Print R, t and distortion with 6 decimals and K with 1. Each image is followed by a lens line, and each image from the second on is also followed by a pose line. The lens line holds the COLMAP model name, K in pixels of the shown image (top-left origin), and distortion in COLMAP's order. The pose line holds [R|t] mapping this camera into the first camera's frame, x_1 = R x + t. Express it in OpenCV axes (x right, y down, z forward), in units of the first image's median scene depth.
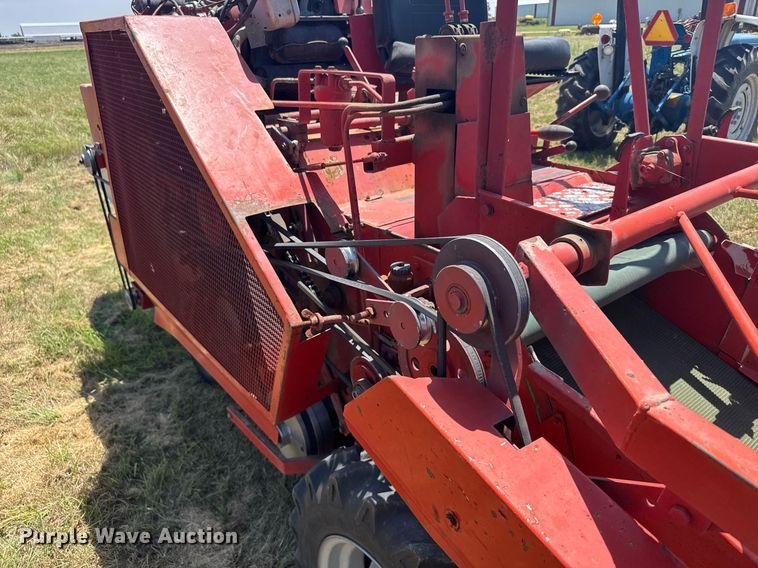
lens RADIAL K [[548.2, 0, 381.4], [0, 548.2, 280.4], [0, 0, 1]] dist [-0.007573, -0.005065]
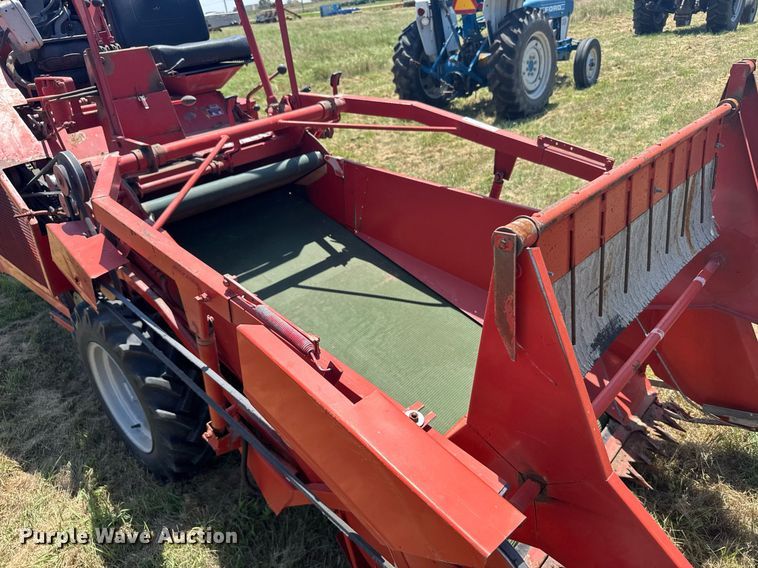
lens RADIAL K [[548.2, 0, 377.8], [0, 548.2, 288.9], [0, 0, 1]] dist [-0.007573, -0.005065]
pose [[0.985448, -0.135976, 0.101992, 0.257614], [0.130745, 0.989812, 0.056367, 0.118227], [-0.108617, -0.042212, 0.993187, -0.317631]]
